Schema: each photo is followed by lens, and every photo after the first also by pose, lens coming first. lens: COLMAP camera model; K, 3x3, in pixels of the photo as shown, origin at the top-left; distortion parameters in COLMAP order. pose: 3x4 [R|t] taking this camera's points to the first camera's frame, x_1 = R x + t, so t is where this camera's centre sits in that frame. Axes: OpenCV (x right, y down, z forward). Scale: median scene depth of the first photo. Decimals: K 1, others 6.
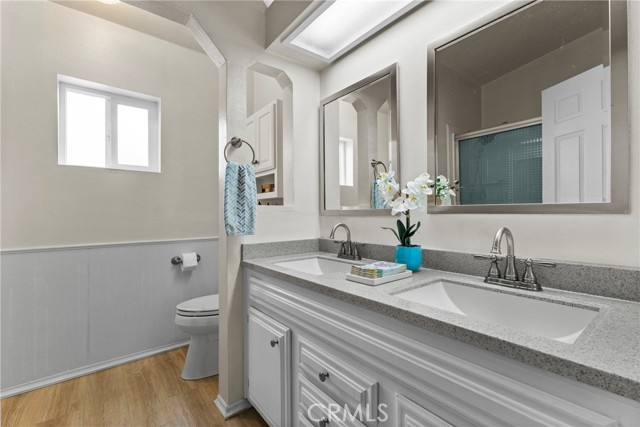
lens RADIAL K [[280.3, 0, 322.8], [0, 280.3, 209.7], [0, 0, 1]] dist [0.010605, -0.000214]
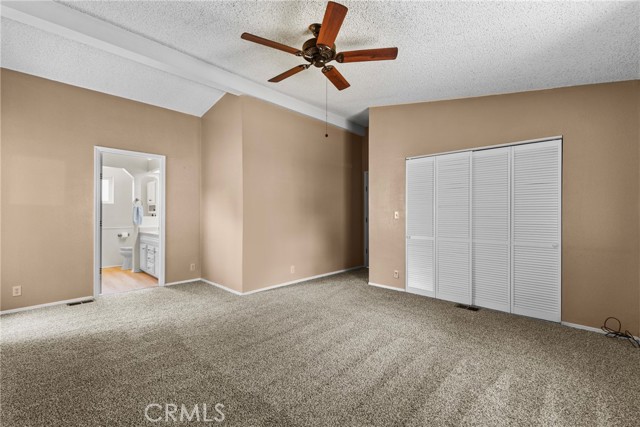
lens RADIAL K [[280.3, 0, 318.6], [0, 280.3, 213.5], [0, 0, 1]] dist [0.010605, -0.000214]
pose [[0.991674, 0.003619, 0.128724, 1.401061], [-0.005063, 0.999928, 0.010891, -0.097900], [-0.128675, -0.011452, 0.991621, -2.636375]]
